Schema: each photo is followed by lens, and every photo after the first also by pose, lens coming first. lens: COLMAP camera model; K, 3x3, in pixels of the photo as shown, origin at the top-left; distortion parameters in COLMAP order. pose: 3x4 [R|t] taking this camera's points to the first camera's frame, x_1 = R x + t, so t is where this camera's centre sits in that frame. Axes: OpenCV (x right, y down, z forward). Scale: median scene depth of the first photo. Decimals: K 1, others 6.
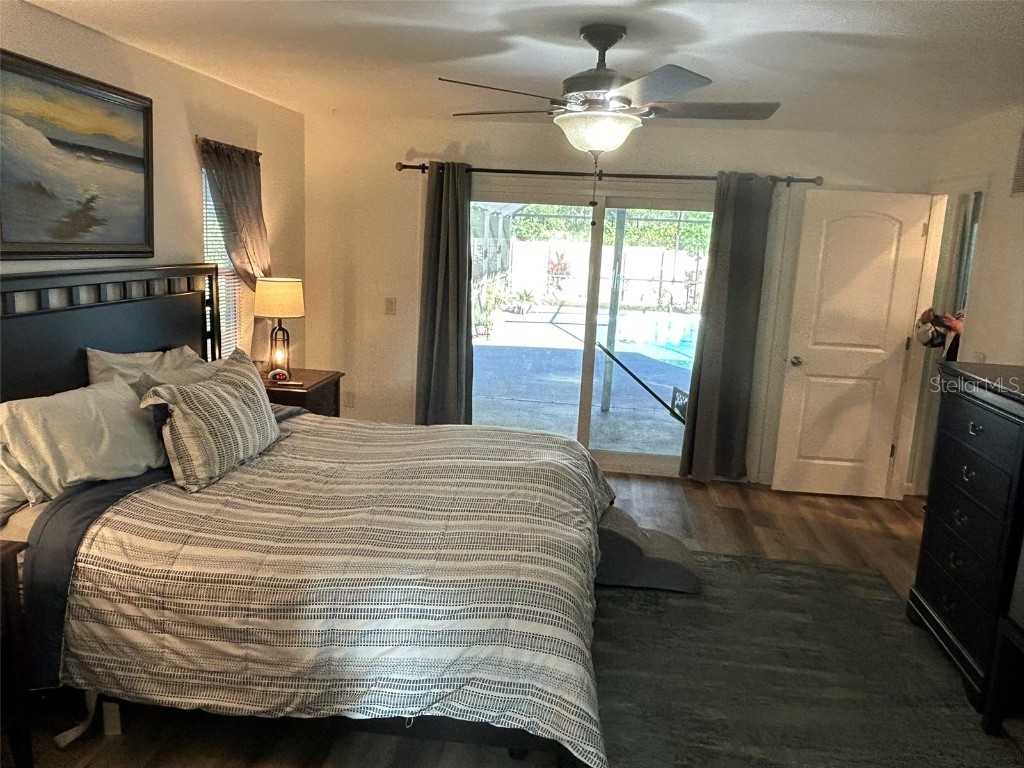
lens RADIAL K [[772.2, 0, 512.0], [0, 772.2, 384.0], [0, 0, 1]] dist [0.001528, 0.001798]
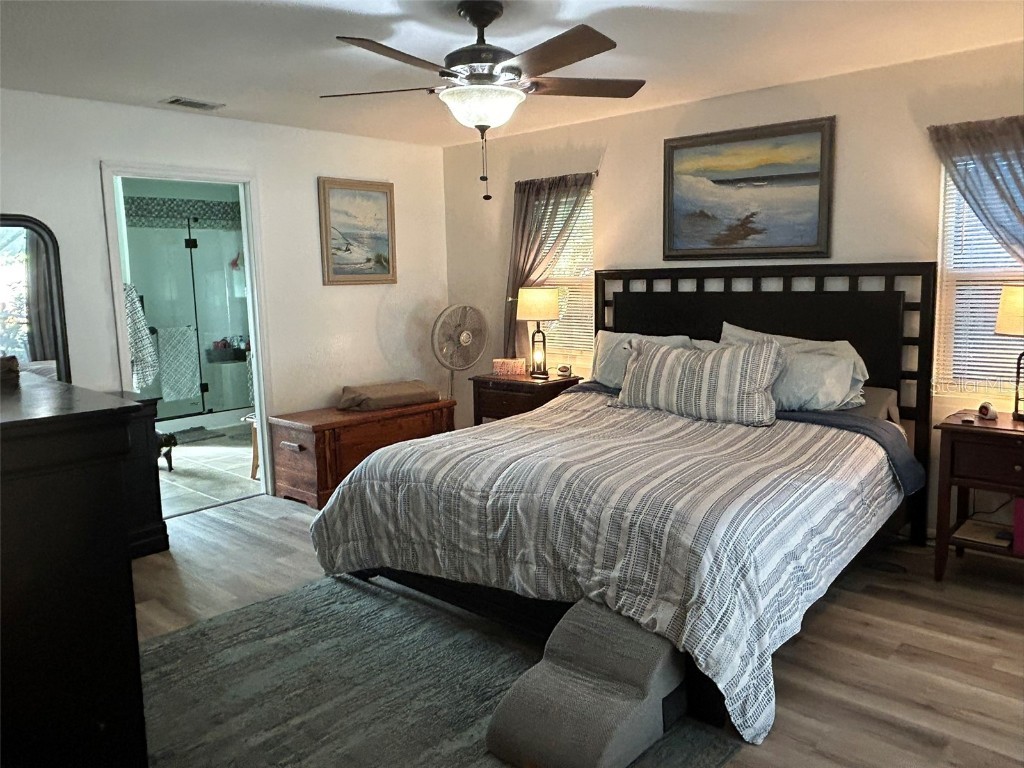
lens RADIAL K [[772.2, 0, 512.0], [0, 772.2, 384.0], [0, 0, 1]] dist [0.001528, 0.001798]
pose [[-0.585986, 0.087049, -0.805632, 0.821803], [-0.155273, 0.963727, 0.217071, -0.181536], [0.795305, 0.252294, -0.551214, 1.482284]]
